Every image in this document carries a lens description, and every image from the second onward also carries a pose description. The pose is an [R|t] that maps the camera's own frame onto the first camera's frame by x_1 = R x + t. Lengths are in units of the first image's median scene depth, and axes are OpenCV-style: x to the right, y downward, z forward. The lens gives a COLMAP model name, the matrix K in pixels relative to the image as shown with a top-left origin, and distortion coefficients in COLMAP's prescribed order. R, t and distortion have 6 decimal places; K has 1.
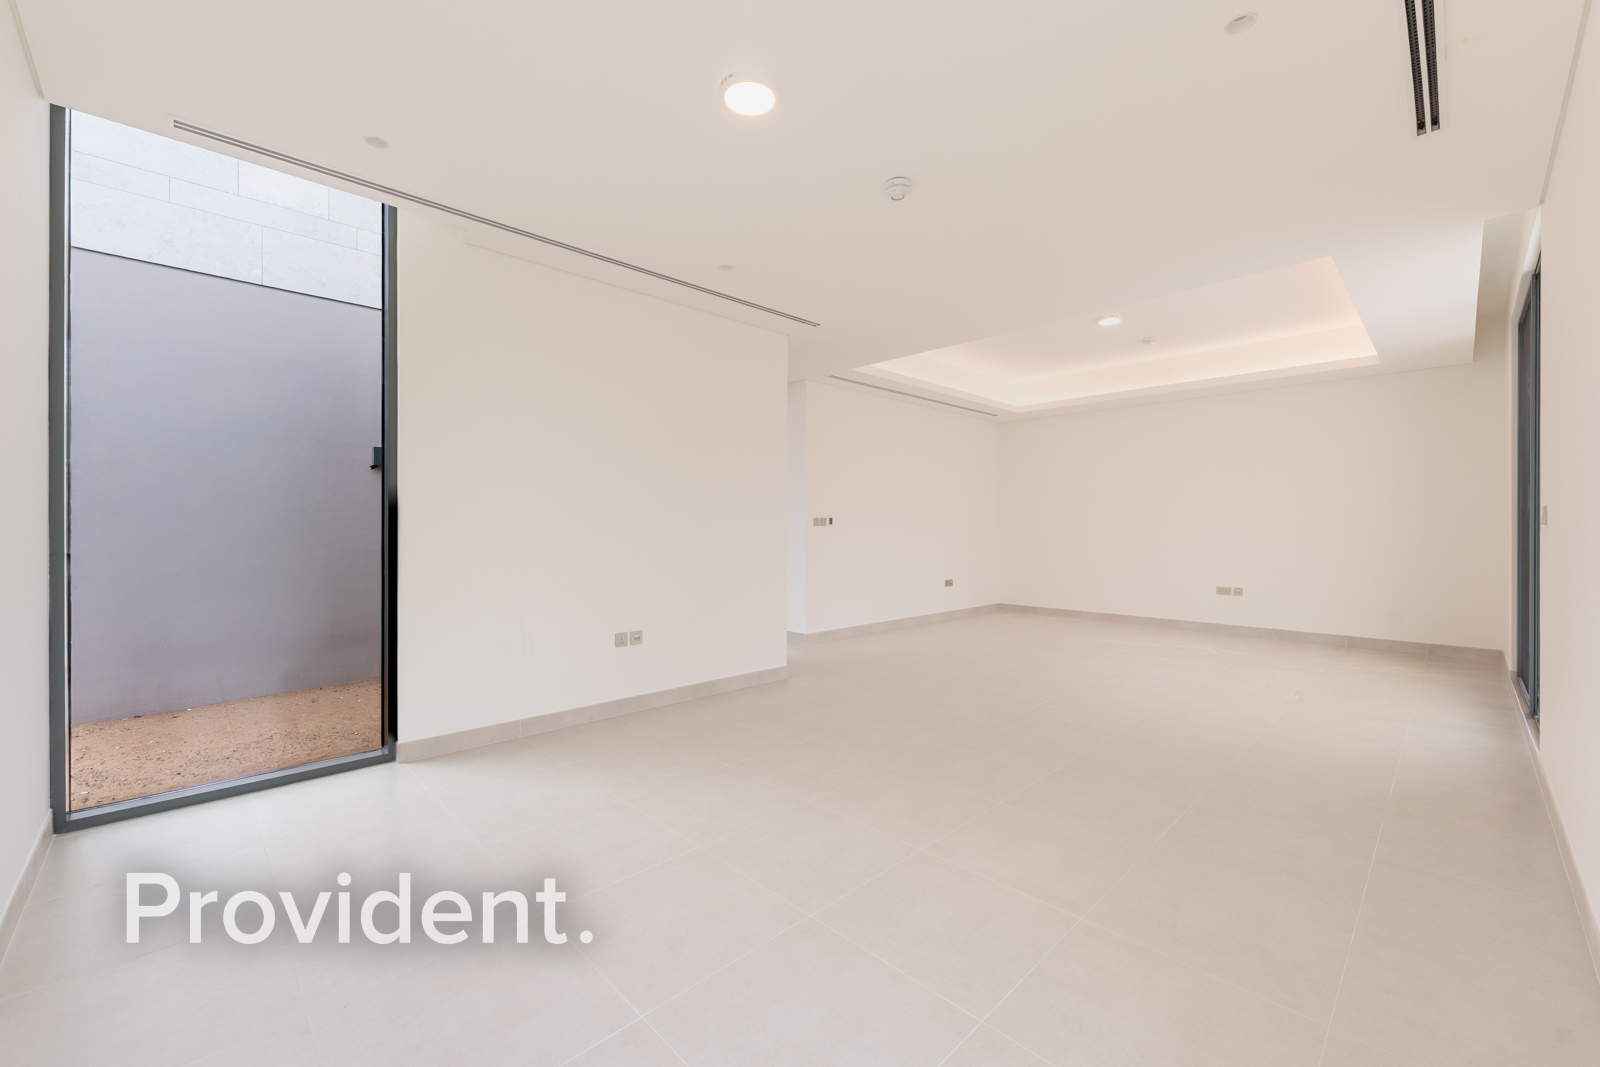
lens RADIAL K [[646.3, 0, 796.3], [0, 646.3, 530.5], [0, 0, 1]] dist [-0.004348, 0.000234]
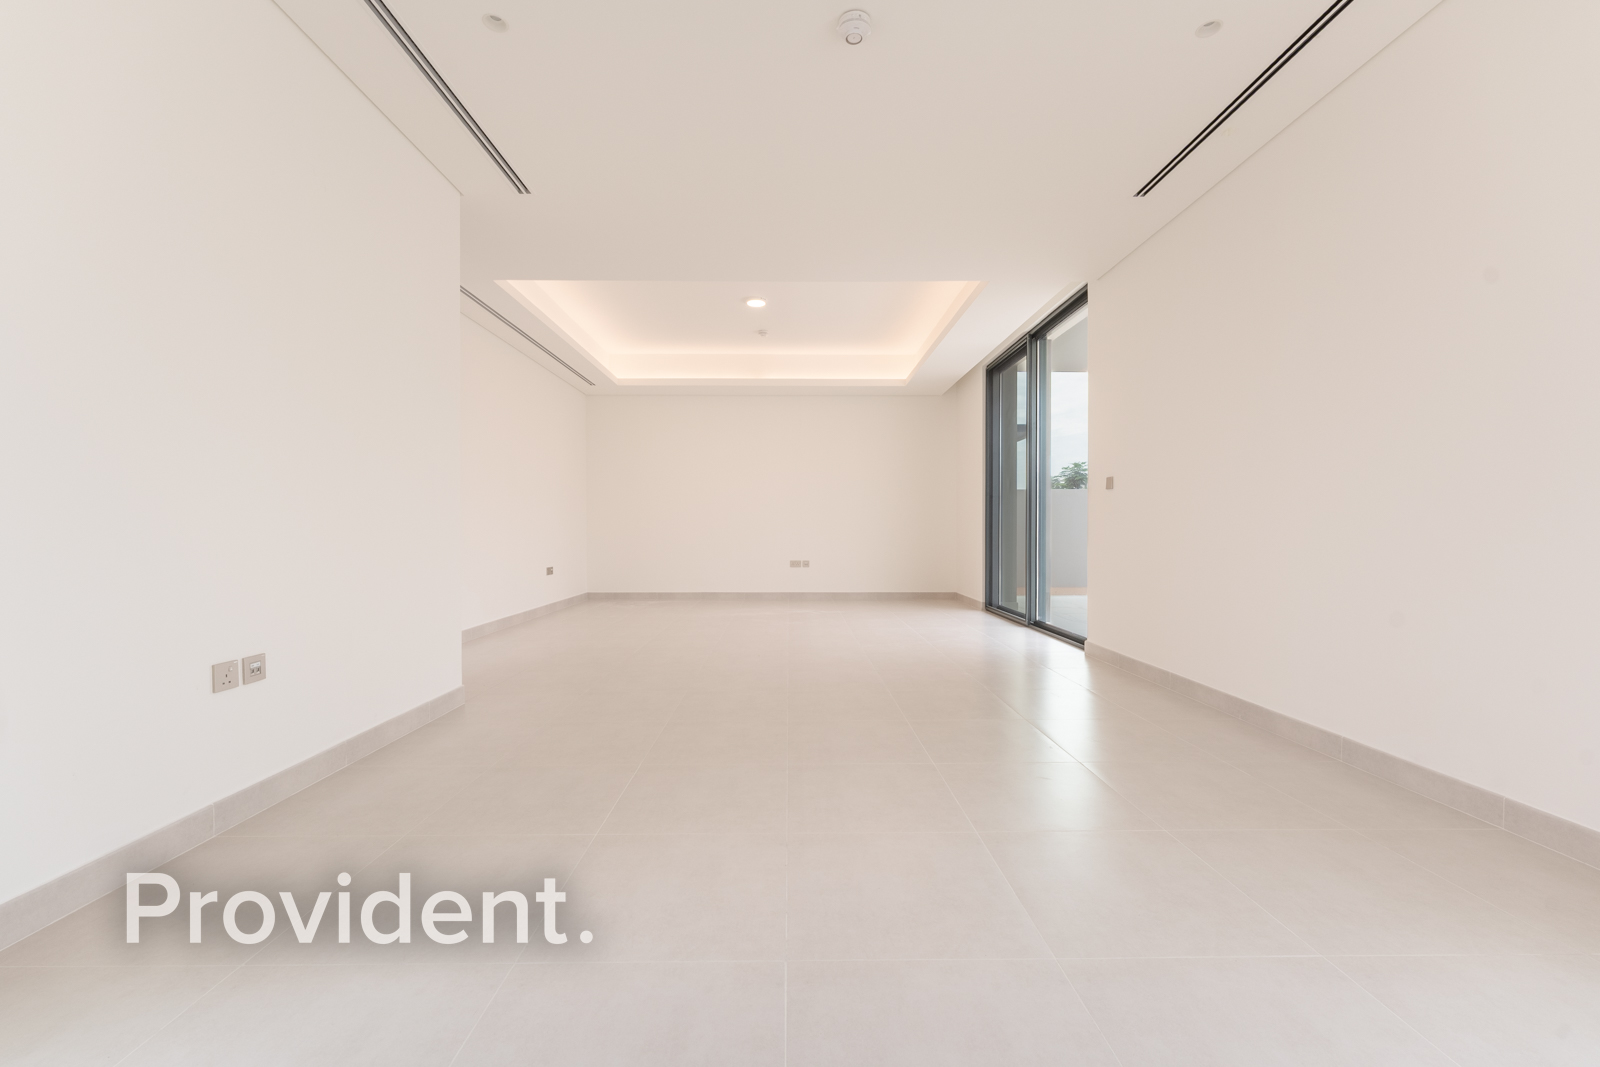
lens RADIAL K [[646.3, 0, 800.1], [0, 646.3, 532.0], [0, 0, 1]] dist [-0.004348, 0.000234]
pose [[0.686589, -0.004705, 0.727031, -0.219134], [0.004619, 0.999987, 0.002110, 0.040979], [-0.727031, 0.001910, 0.686602, 0.234954]]
